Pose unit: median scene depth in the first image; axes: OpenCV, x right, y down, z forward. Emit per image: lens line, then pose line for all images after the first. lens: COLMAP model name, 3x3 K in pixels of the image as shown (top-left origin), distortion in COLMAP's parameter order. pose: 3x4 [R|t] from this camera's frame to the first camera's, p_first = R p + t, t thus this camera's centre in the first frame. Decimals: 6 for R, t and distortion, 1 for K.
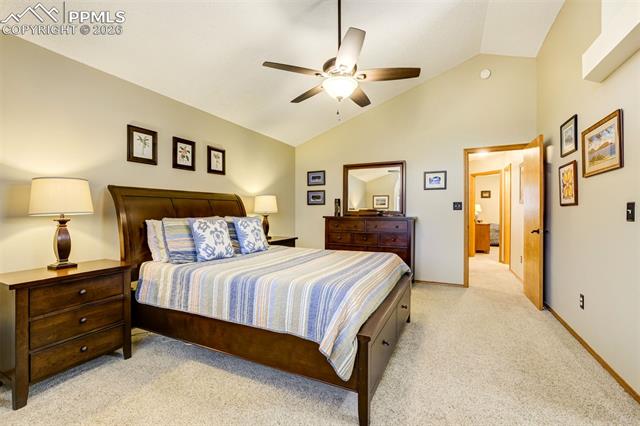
lens RADIAL K [[275.4, 0, 316.9], [0, 275.4, 212.7], [0, 0, 1]] dist [-0.023933, 0.006534]
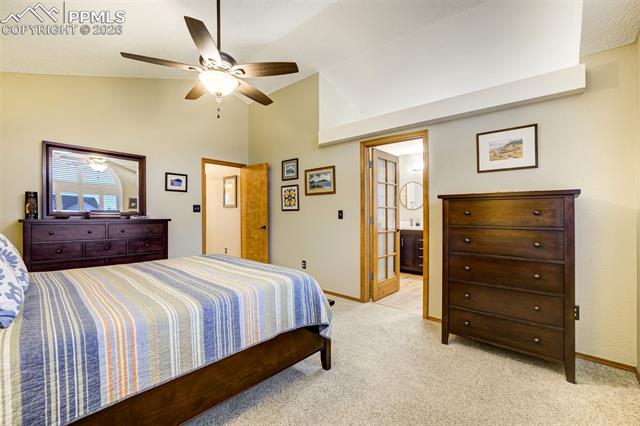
lens RADIAL K [[275.4, 0, 317.0], [0, 275.4, 215.7], [0, 0, 1]] dist [-0.023933, 0.006534]
pose [[0.283693, -0.002886, 0.958911, -0.786722], [-0.003569, 0.999985, 0.004066, -0.003366], [-0.958908, -0.004575, 0.283679, 0.433888]]
